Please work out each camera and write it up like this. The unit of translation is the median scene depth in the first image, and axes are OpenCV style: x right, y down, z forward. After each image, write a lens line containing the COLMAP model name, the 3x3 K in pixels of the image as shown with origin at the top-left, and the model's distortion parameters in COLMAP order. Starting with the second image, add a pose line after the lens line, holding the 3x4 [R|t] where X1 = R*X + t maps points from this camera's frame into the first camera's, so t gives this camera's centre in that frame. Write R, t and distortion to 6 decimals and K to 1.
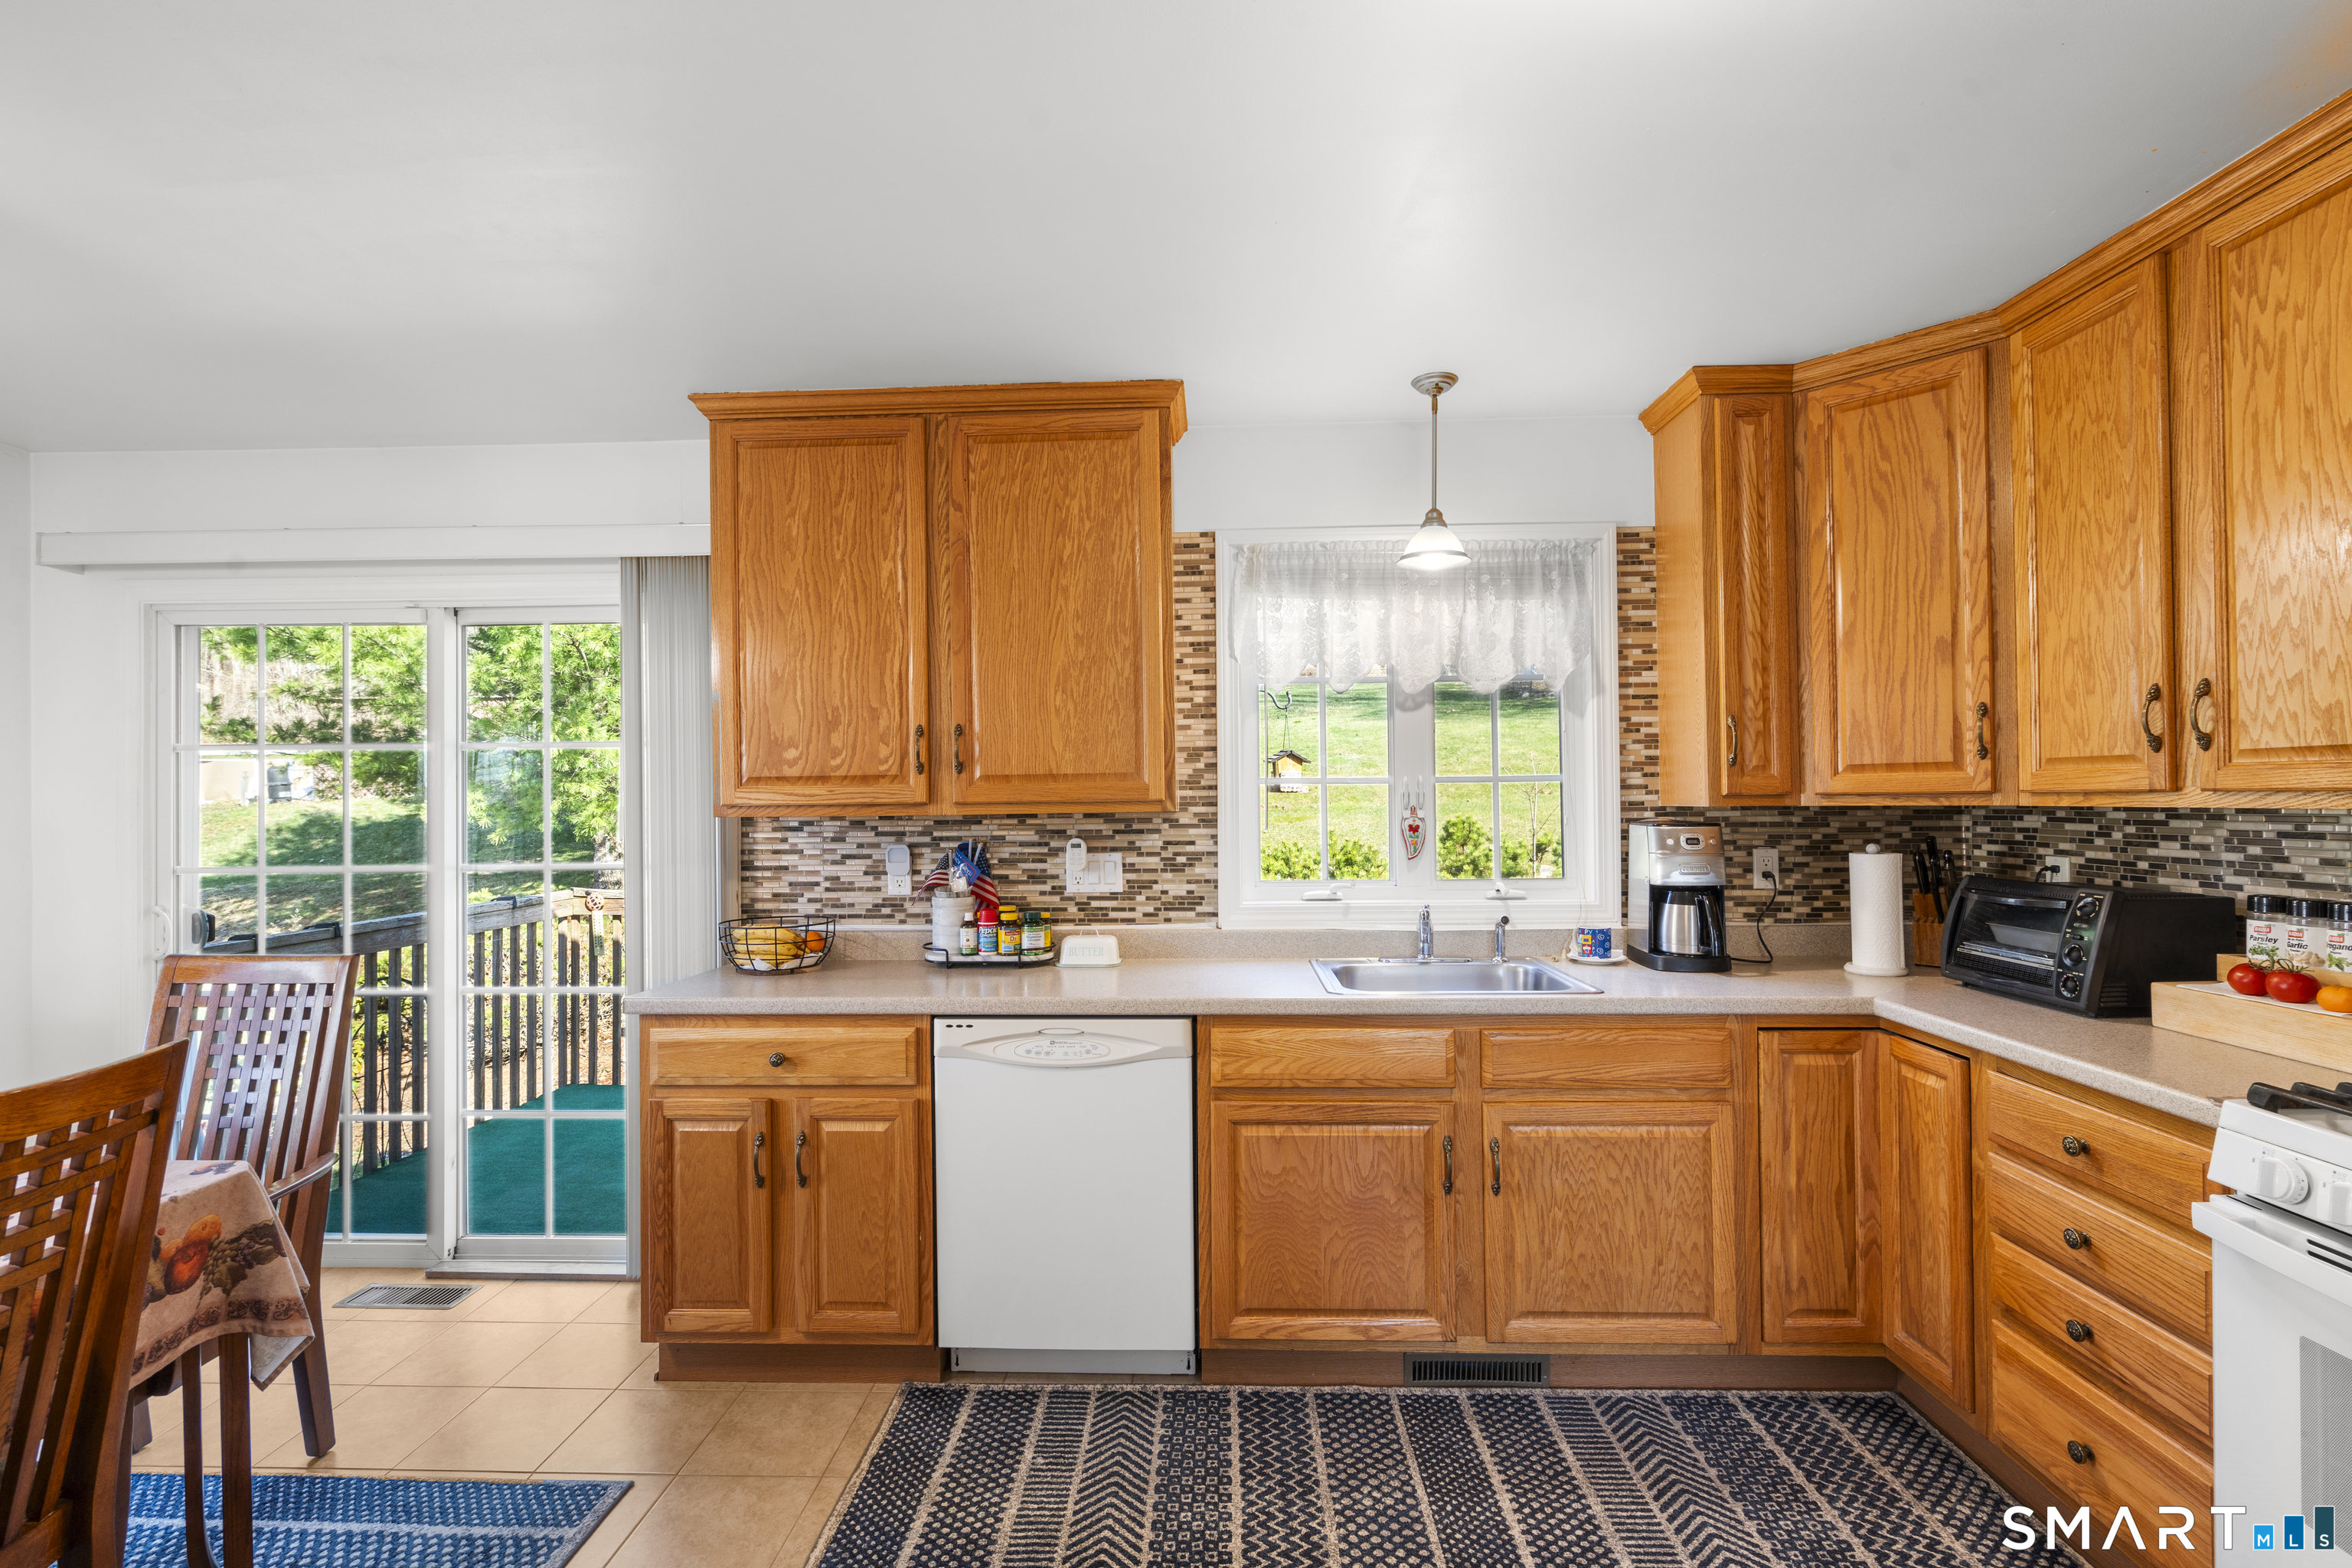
lens RADIAL K [[1053.1, 0, 1174.7], [0, 1053.1, 789.4], [0, 0, 1]] dist [-0.008509, 0.003727]
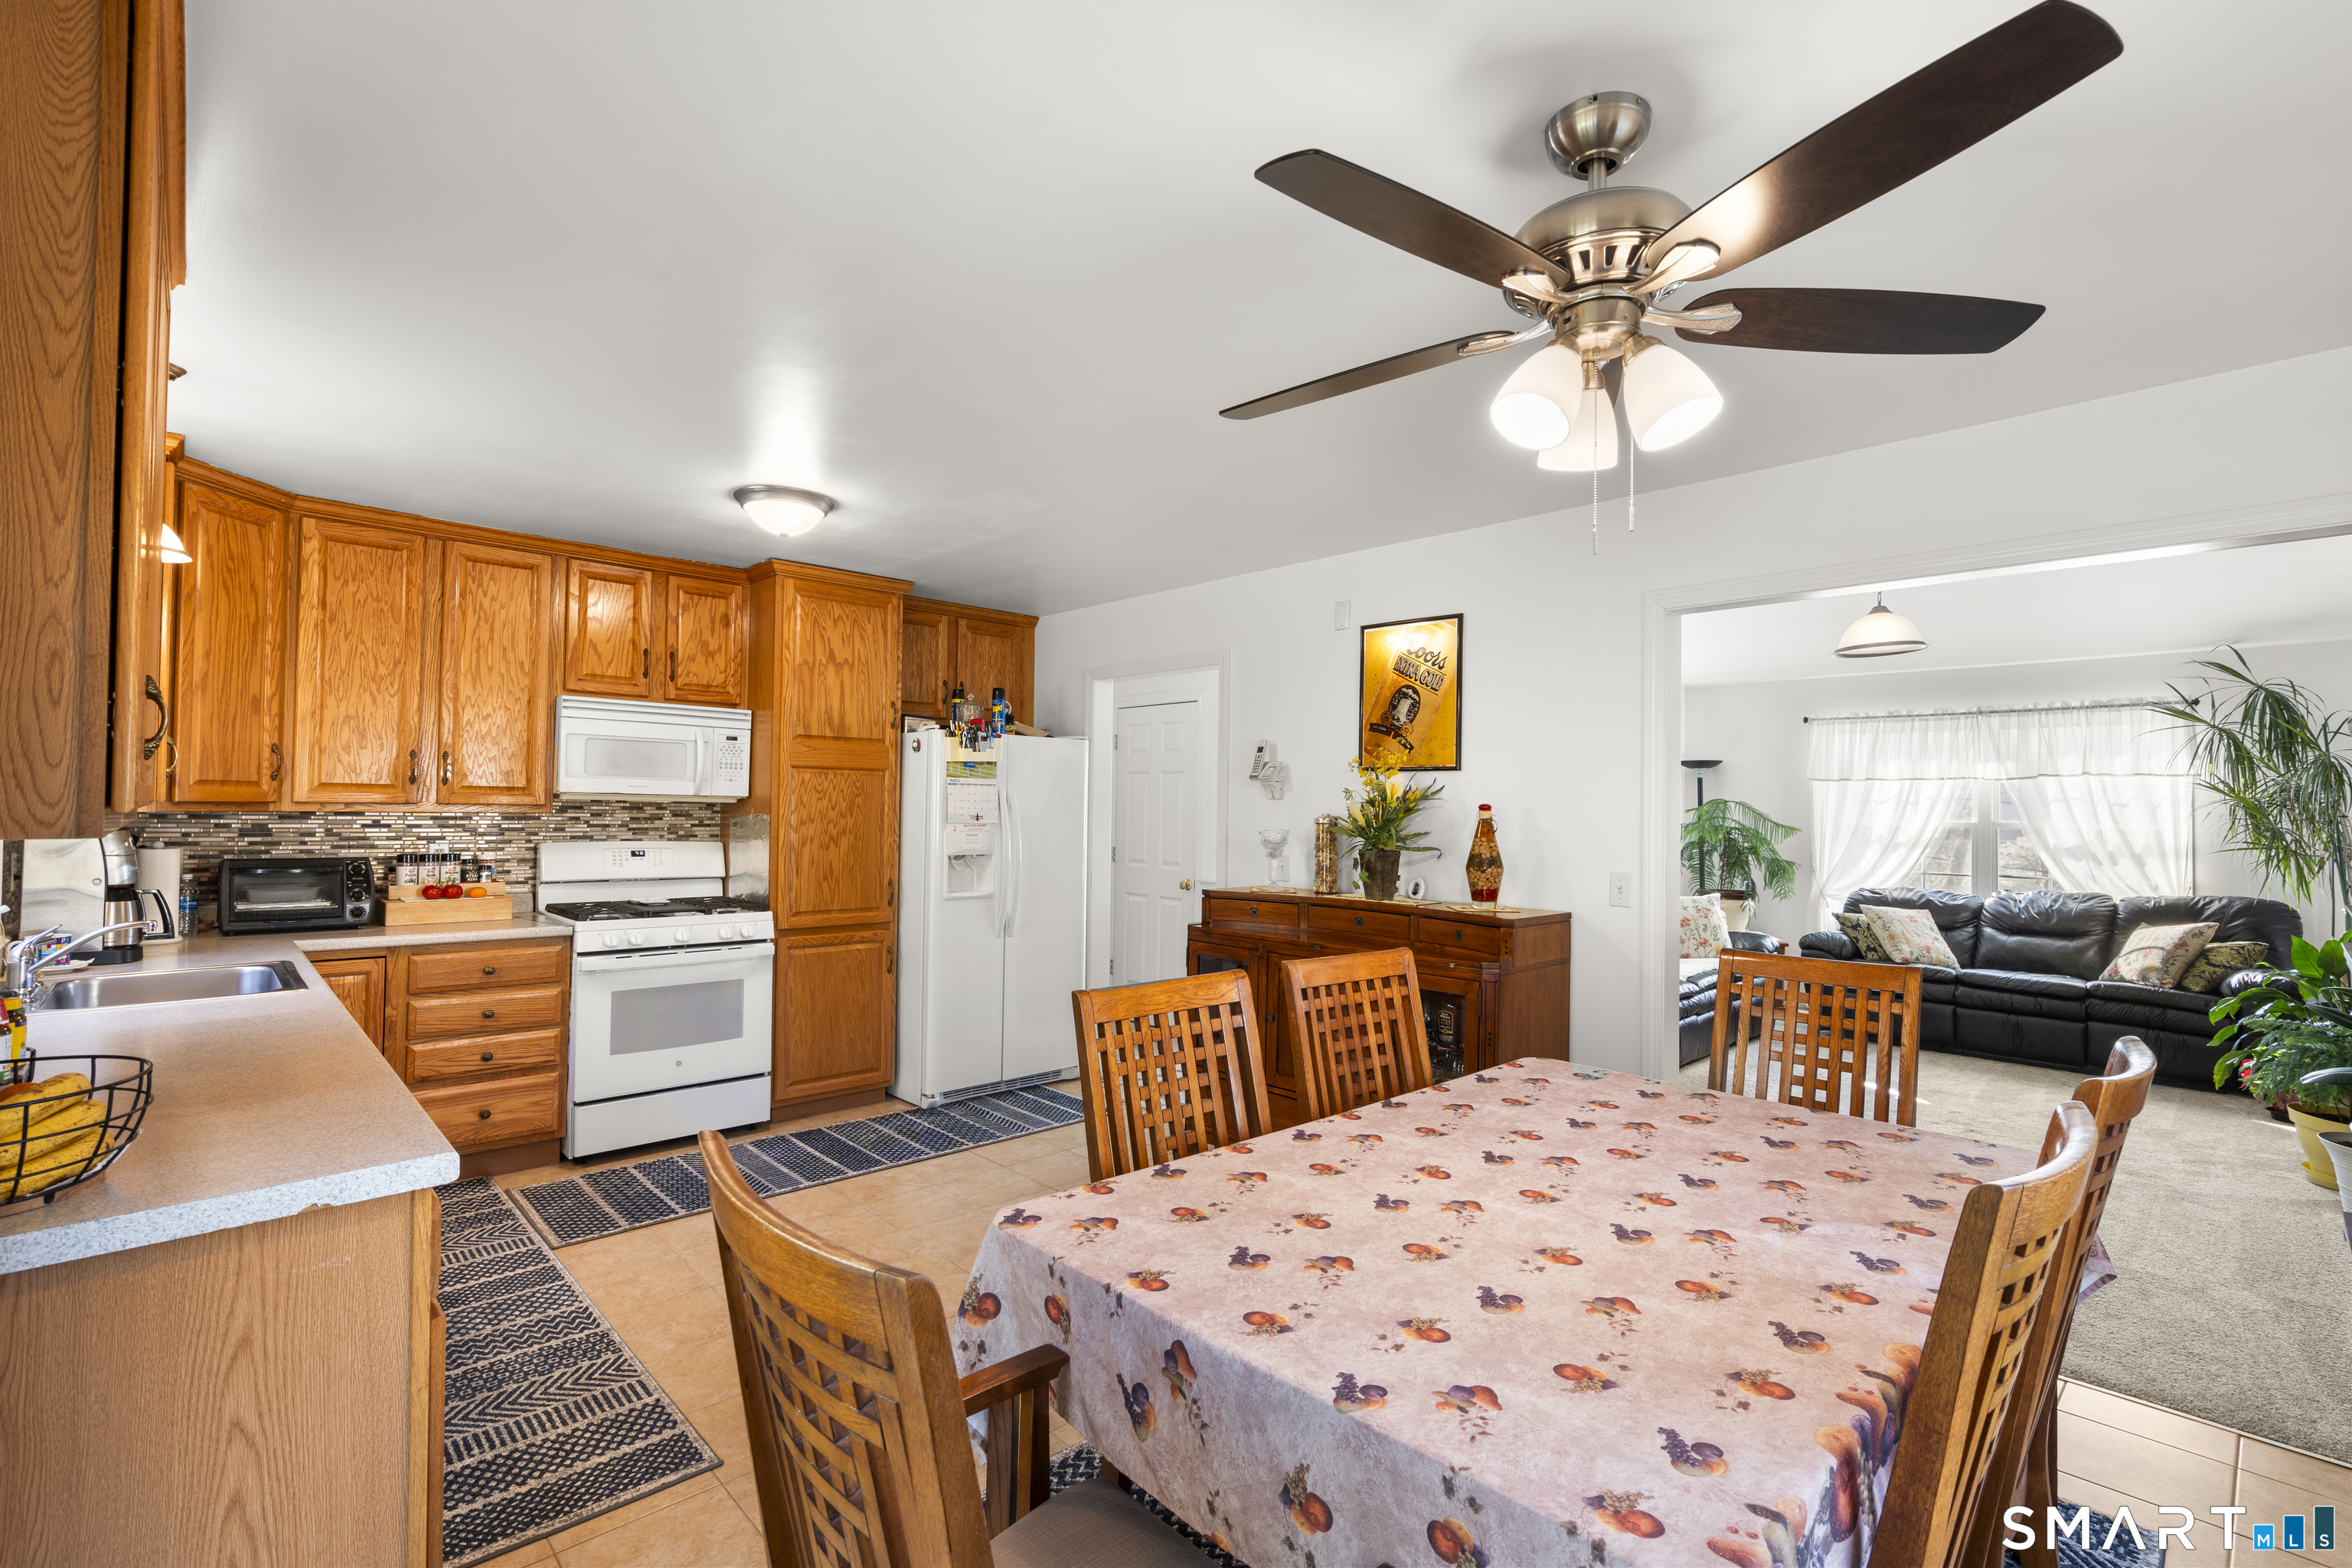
lens RADIAL K [[1053.1, 0, 1176.4], [0, 1053.1, 789.7], [0, 0, 1]] dist [-0.008509, 0.003727]
pose [[-0.714890, 0.013519, 0.699107, -1.124113], [-0.011267, 0.999461, -0.030849, 0.015326], [-0.699147, -0.029930, -0.714352, 1.066817]]
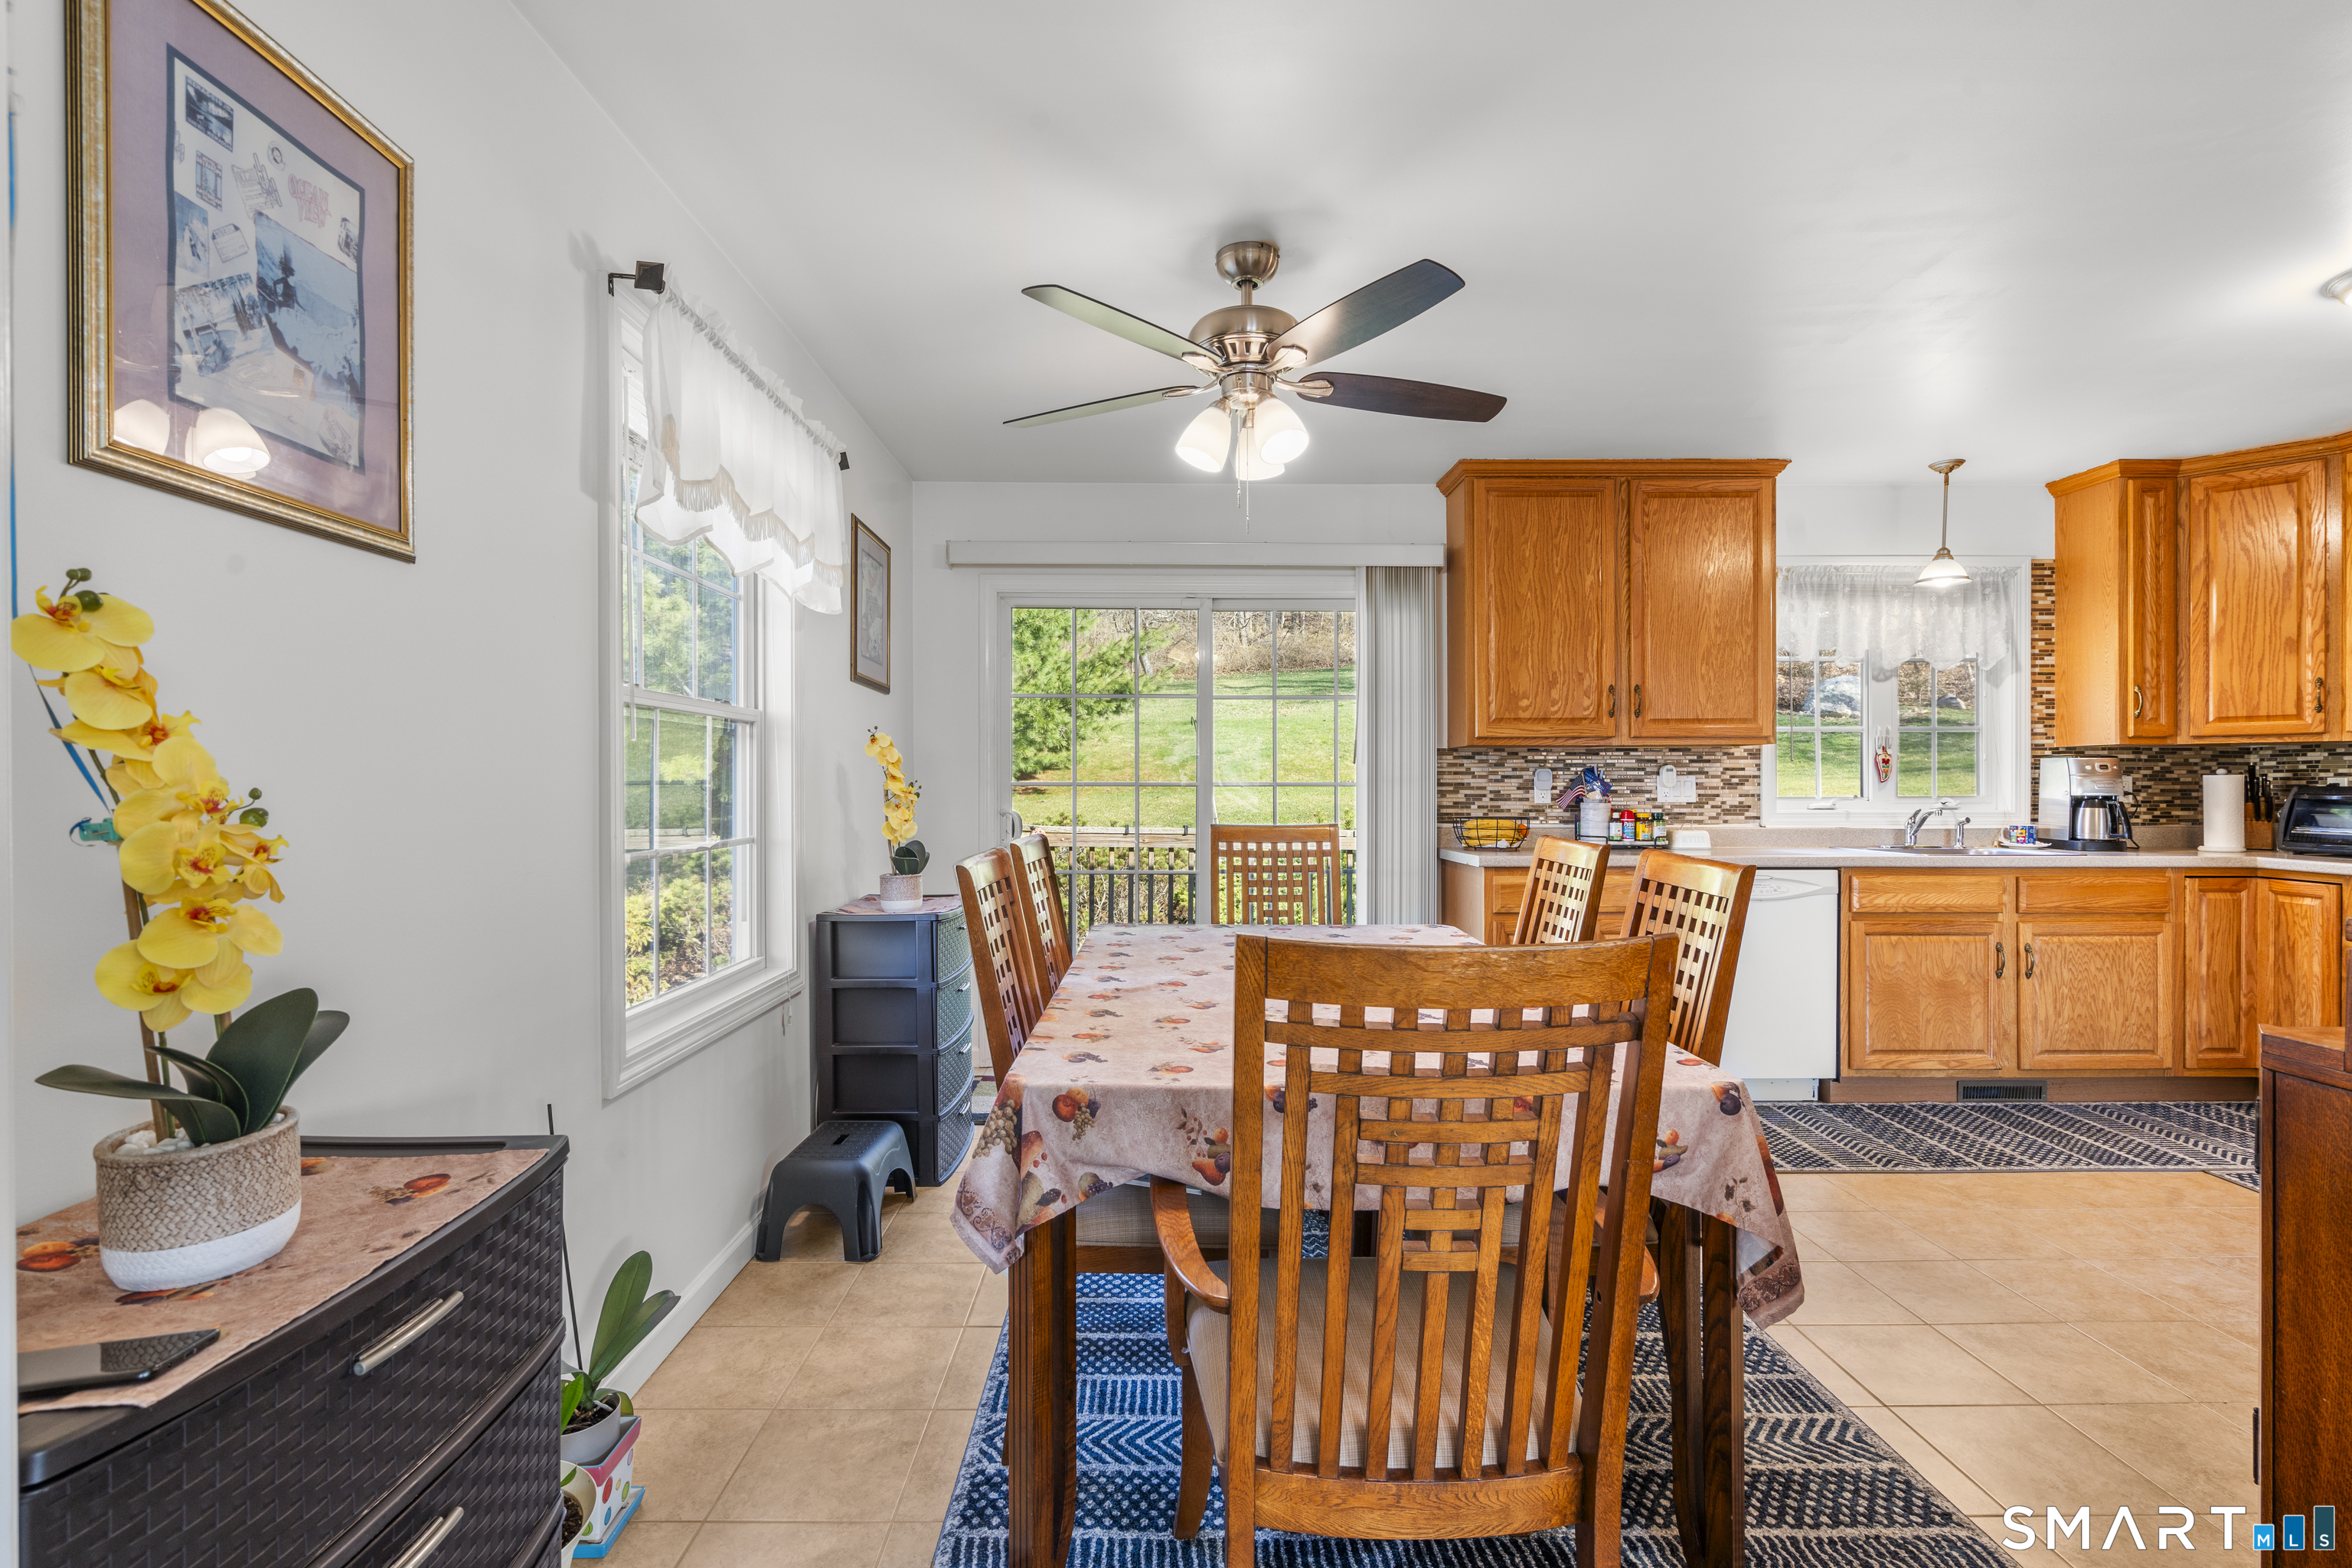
lens RADIAL K [[1053.1, 0, 1174.8], [0, 1053.1, 789.8], [0, 0, 1]] dist [-0.008509, 0.003727]
pose [[0.998991, 0.009178, 0.043964, -0.977945], [-0.009751, 0.999870, 0.012822, 0.079765], [-0.043840, -0.013238, 0.998951, -0.499231]]
